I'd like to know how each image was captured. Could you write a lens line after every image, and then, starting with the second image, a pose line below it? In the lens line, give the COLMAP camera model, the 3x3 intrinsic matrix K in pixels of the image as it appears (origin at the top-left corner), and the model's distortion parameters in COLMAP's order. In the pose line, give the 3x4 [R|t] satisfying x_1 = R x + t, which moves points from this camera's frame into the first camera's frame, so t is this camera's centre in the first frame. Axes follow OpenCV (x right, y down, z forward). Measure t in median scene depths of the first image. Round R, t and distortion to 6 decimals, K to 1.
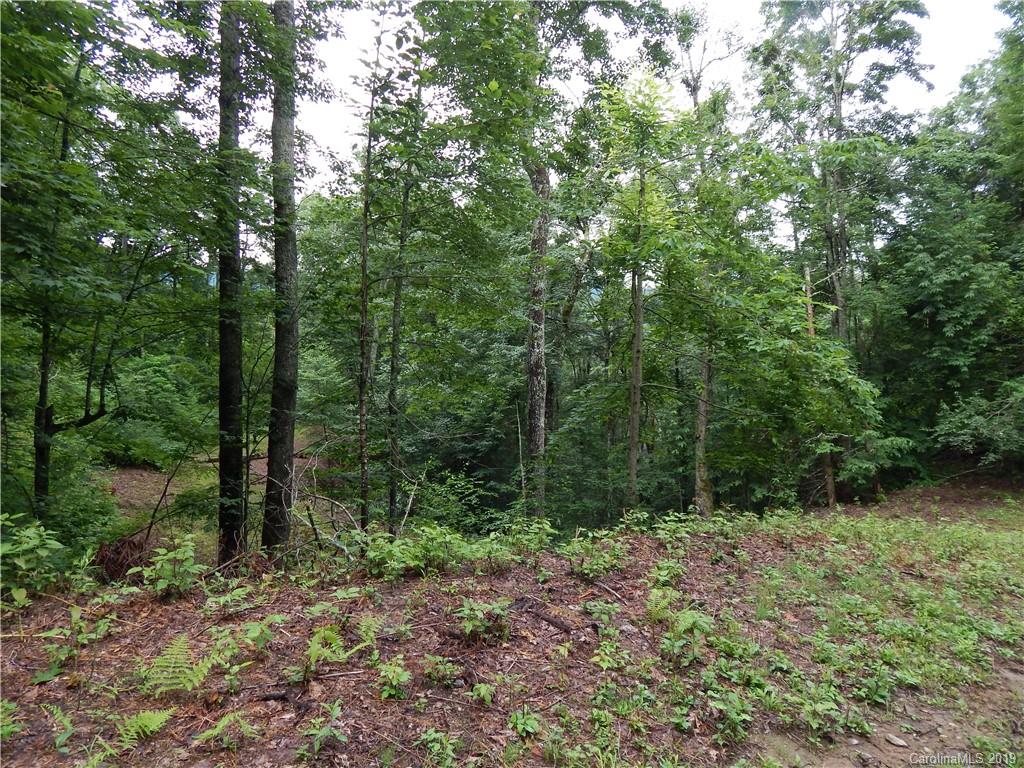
lens RADIAL K [[680.8, 0, 506.2], [0, 680.8, 386.2], [0, 0, 1]] dist [0.005148, -0.010473]
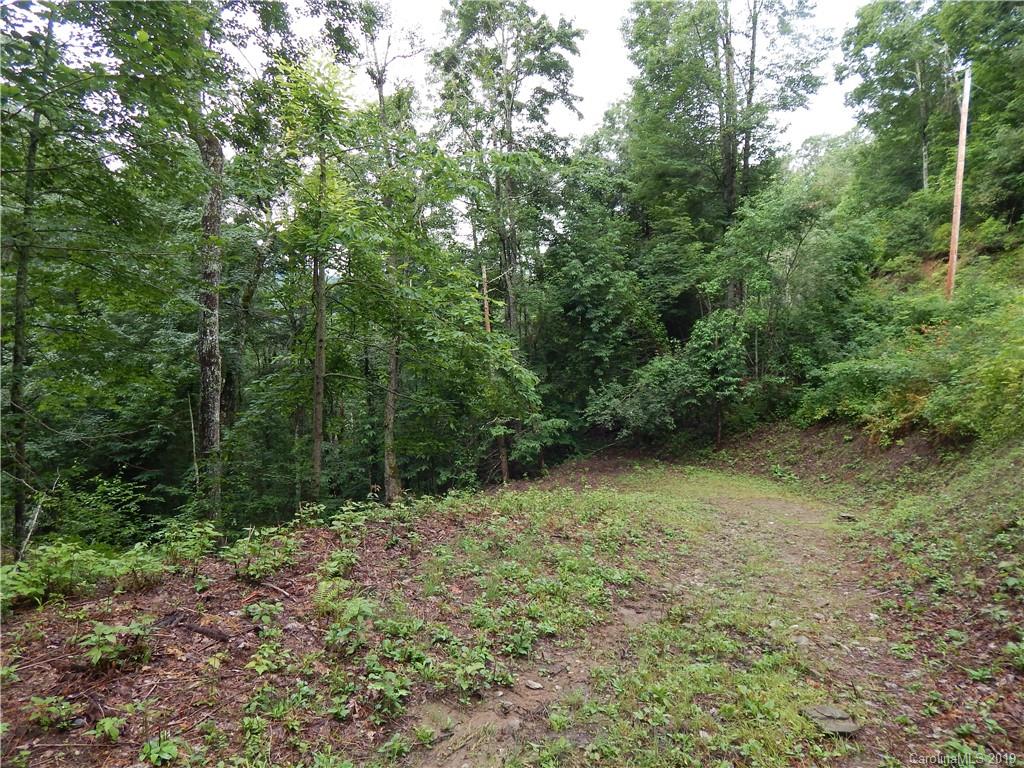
lens RADIAL K [[680.8, 0, 511.5], [0, 680.8, 386.2], [0, 0, 1]] dist [0.005148, -0.010473]
pose [[0.900669, -0.015174, 0.434242, 0.012771], [0.008708, 0.999820, 0.016876, 0.000098], [-0.434420, -0.011418, 0.900638, -0.001701]]
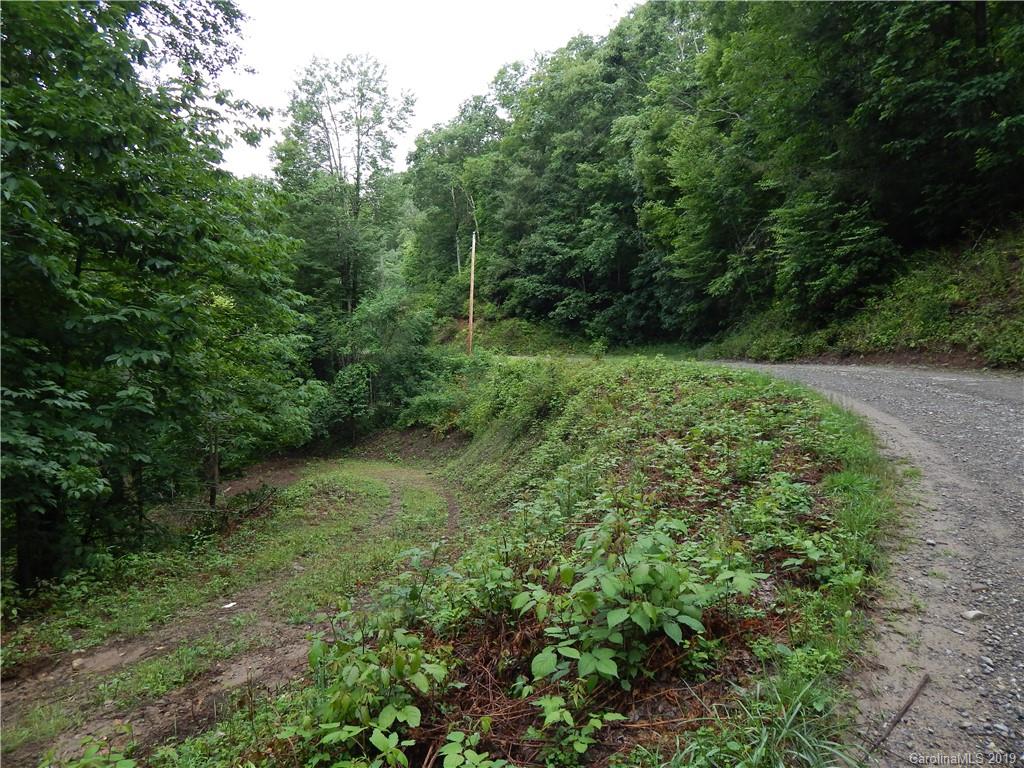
lens RADIAL K [[680.8, 0, 514.3], [0, 680.8, 378.7], [0, 0, 1]] dist [0.005148, -0.010473]
pose [[0.486409, -0.044495, 0.872598, -0.309703], [0.032987, 0.998926, 0.032549, -0.056427], [-0.873108, 0.012953, 0.487354, -0.230384]]
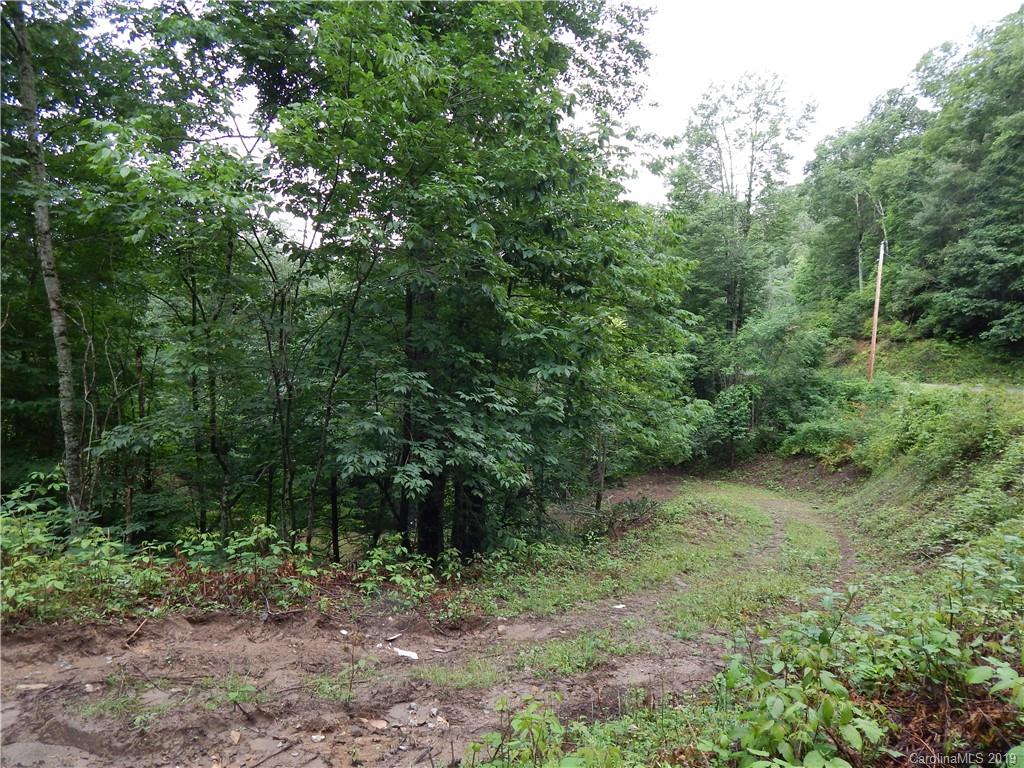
lens RADIAL K [[680.8, 0, 508.1], [0, 680.8, 378.2], [0, 0, 1]] dist [0.005148, -0.010473]
pose [[0.872029, 0.008658, 0.489378, -0.312420], [-0.007544, 0.999963, -0.004250, -0.056382], [-0.489396, 0.000014, 0.872062, -0.228554]]
